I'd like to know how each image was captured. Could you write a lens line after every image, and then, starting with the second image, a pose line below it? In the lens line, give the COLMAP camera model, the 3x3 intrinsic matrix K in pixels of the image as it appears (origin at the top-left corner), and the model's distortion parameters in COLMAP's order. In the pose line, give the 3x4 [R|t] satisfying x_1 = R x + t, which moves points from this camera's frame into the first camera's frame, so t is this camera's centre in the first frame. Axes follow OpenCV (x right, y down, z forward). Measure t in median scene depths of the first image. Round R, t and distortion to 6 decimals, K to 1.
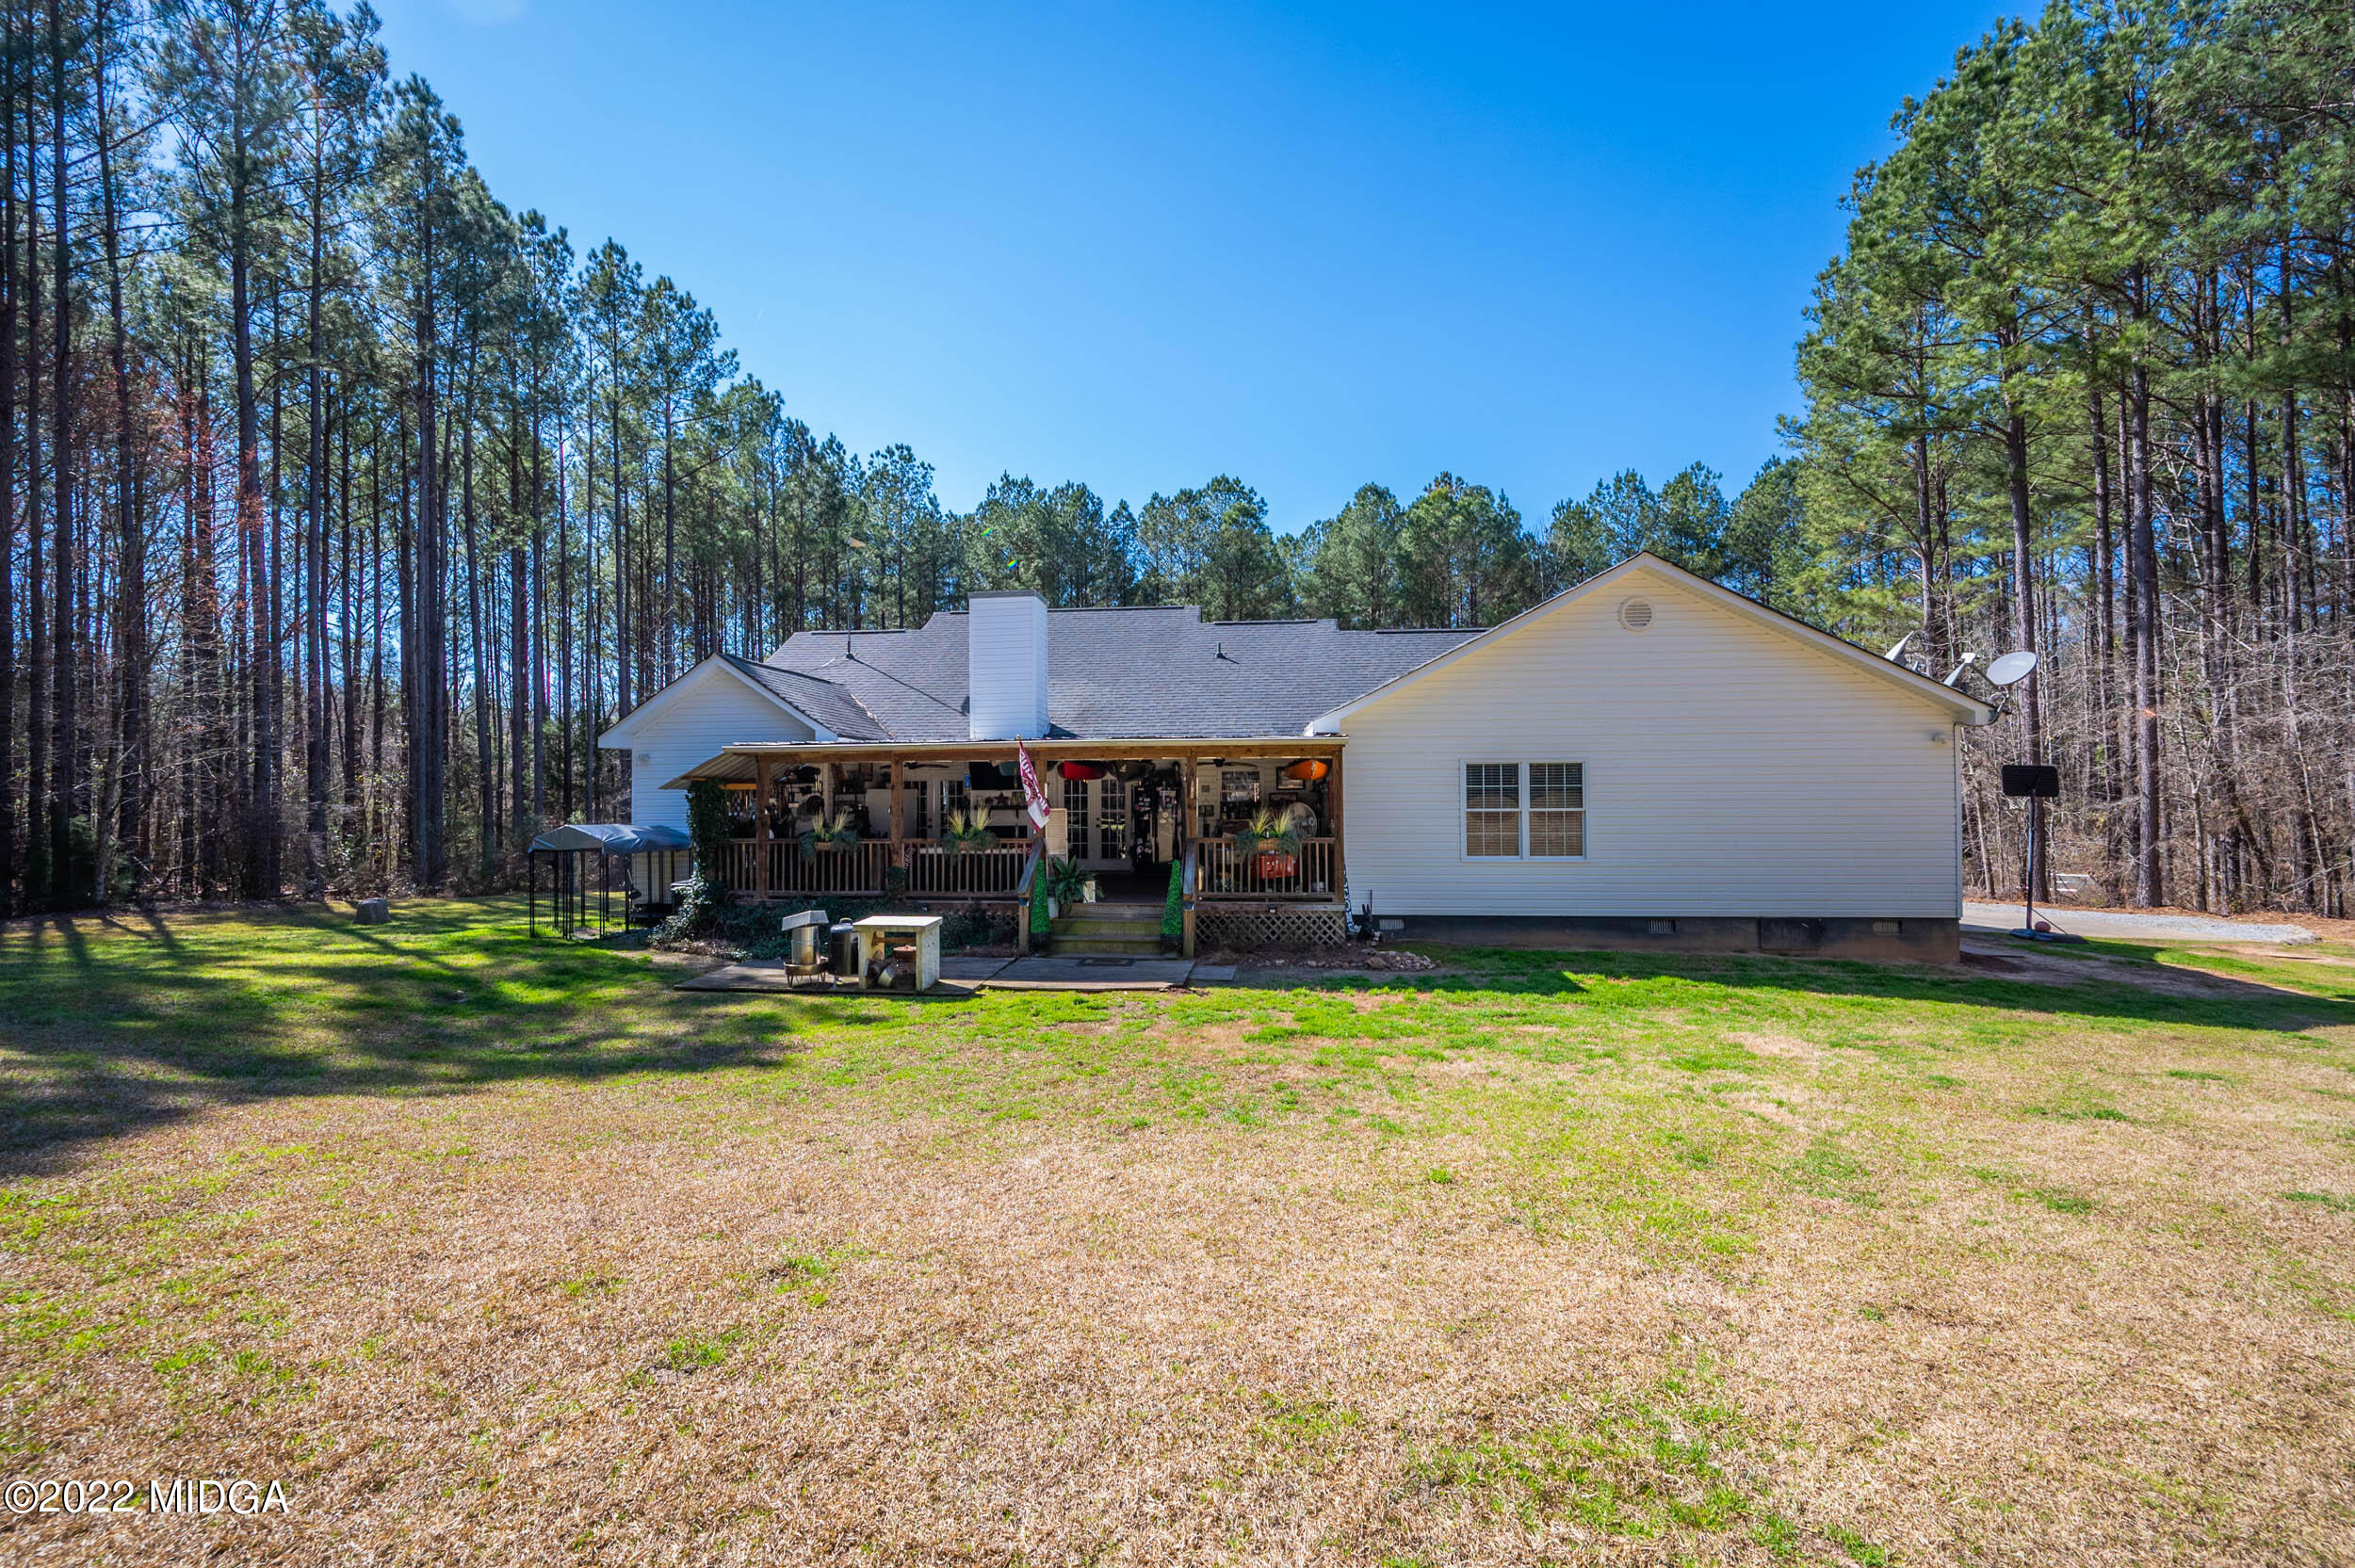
lens RADIAL K [[938.6, 0, 1187.3], [0, 938.6, 792.2], [0, 0, 1]] dist [-0.001660, -0.000266]
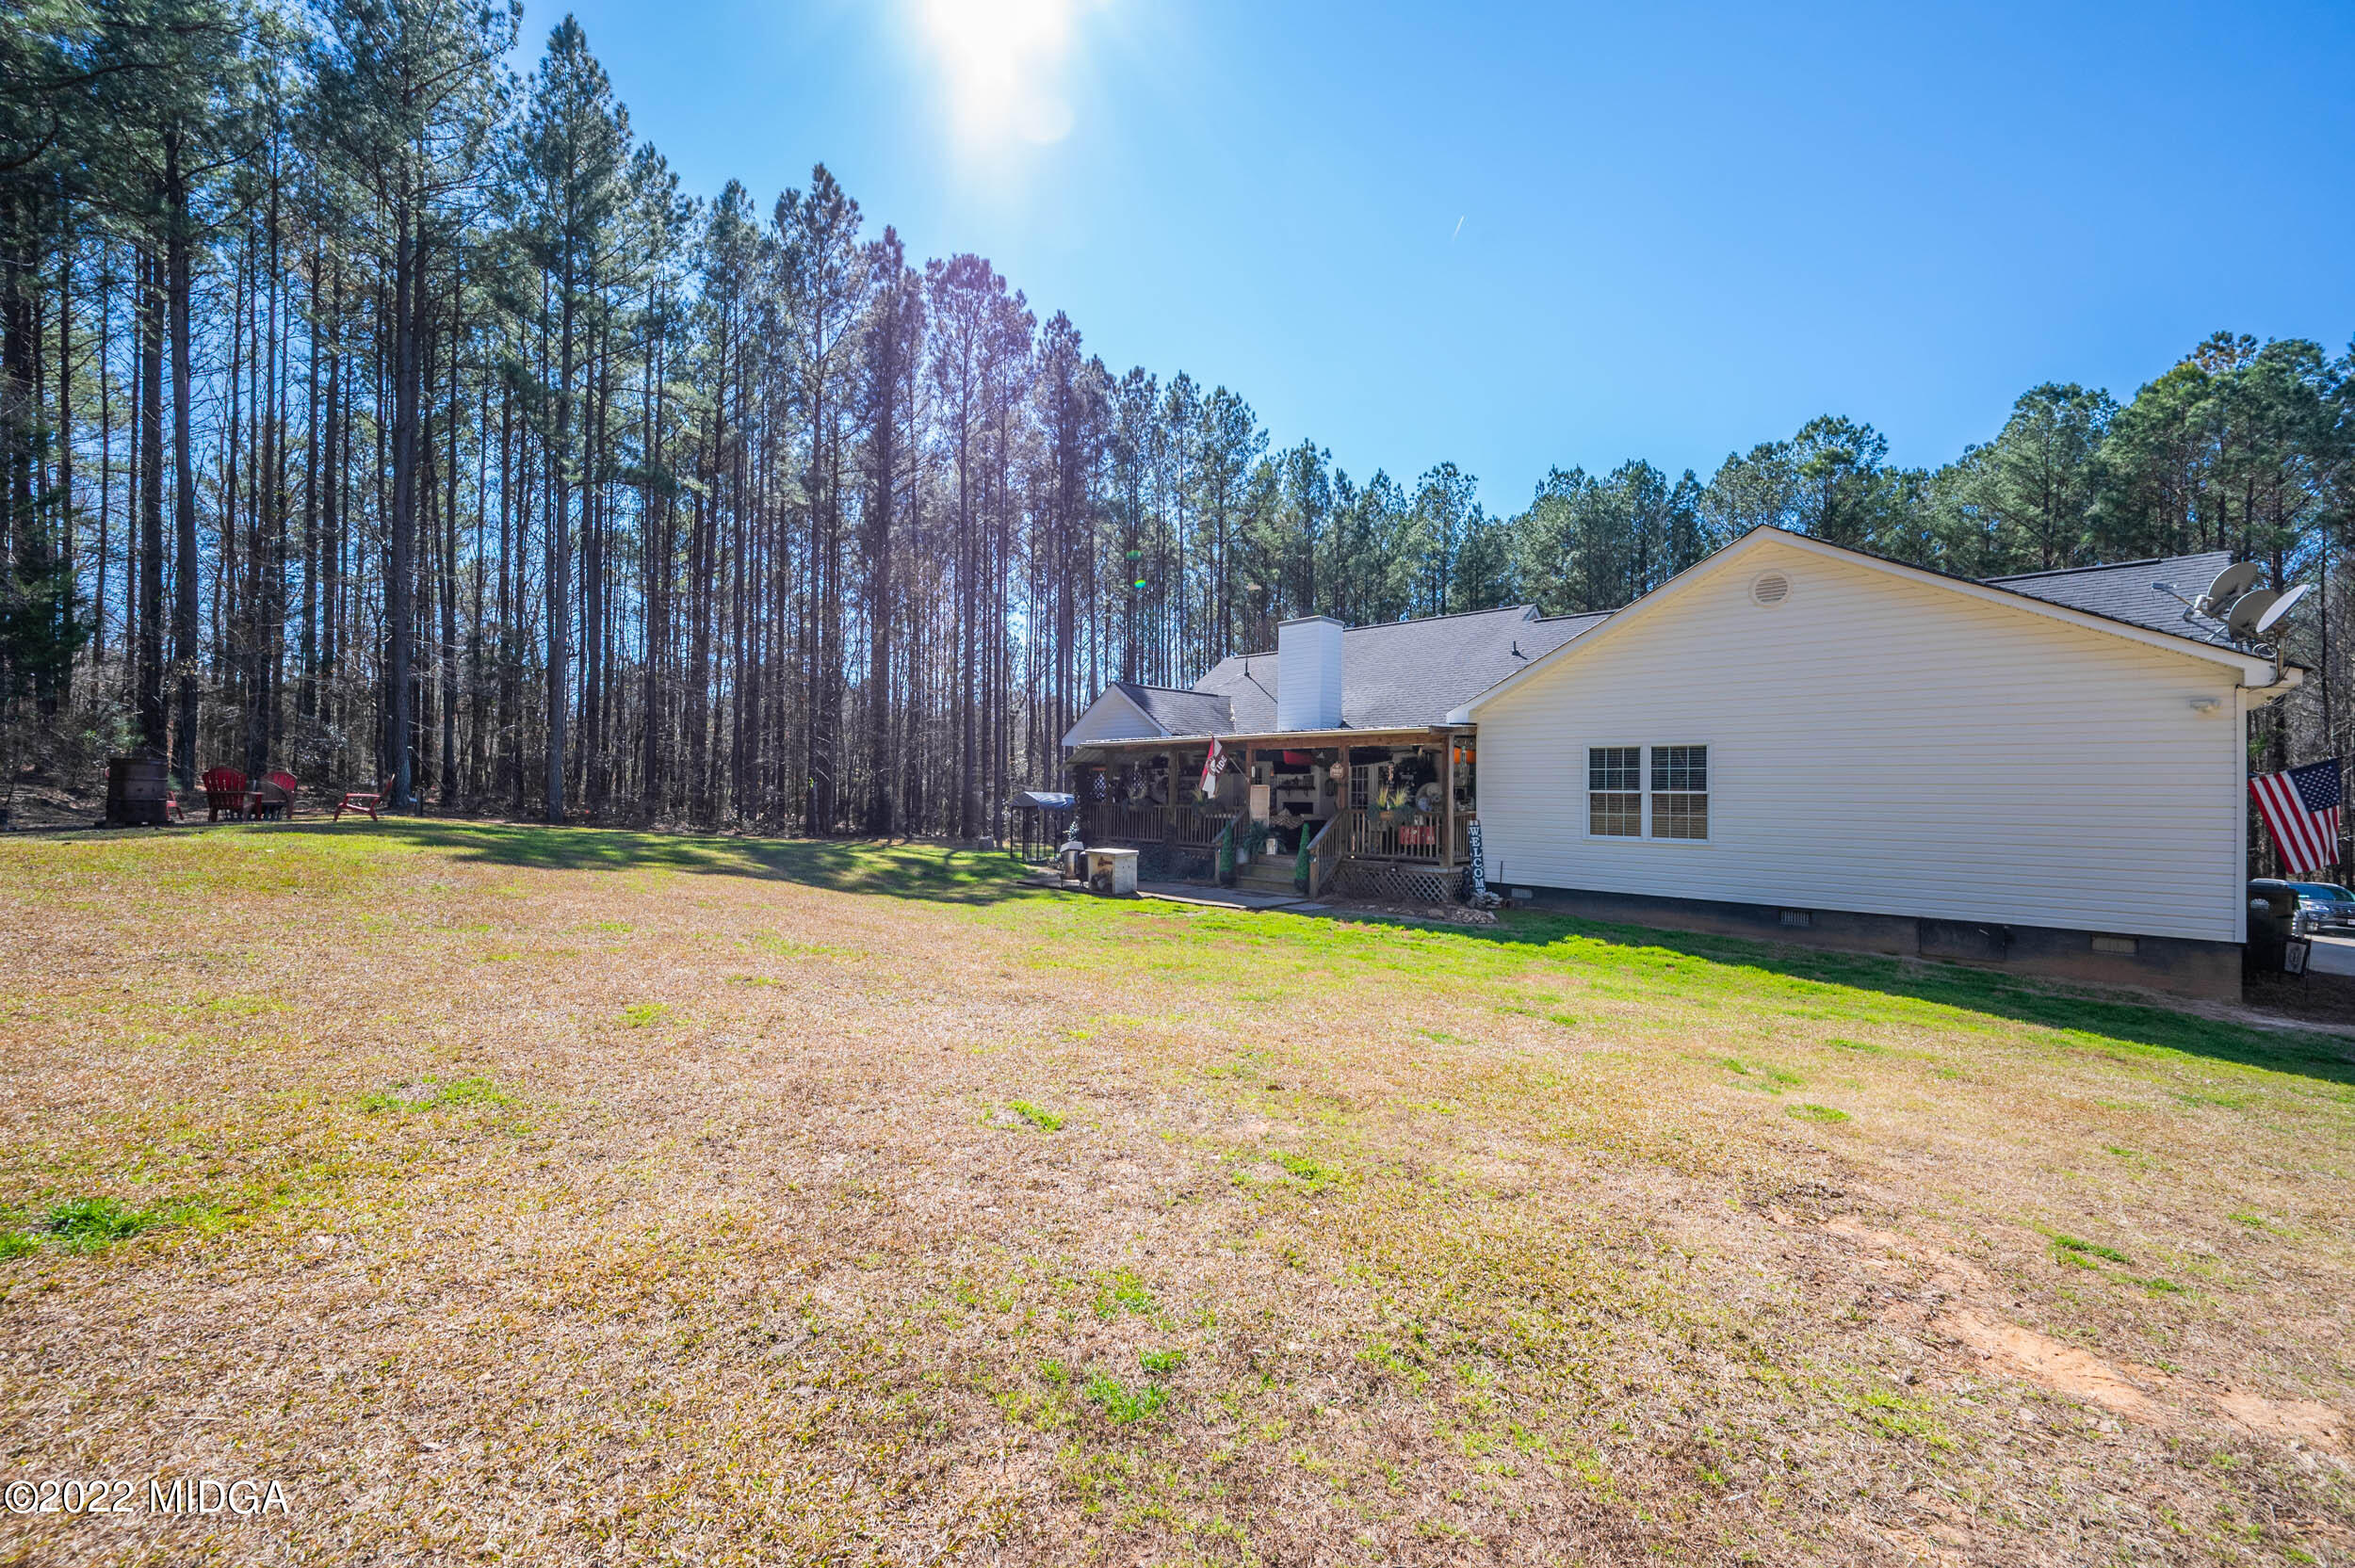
lens RADIAL K [[954.5, 0, 1177.4], [0, 954.5, 781.1], [0, 0, 1]] dist [0.000068, 0.000052]
pose [[0.768767, 0.009154, -0.639464, 0.546518], [-0.015568, 0.999869, -0.004402, 0.016748], [0.639340, 0.013339, 0.768808, -0.115396]]
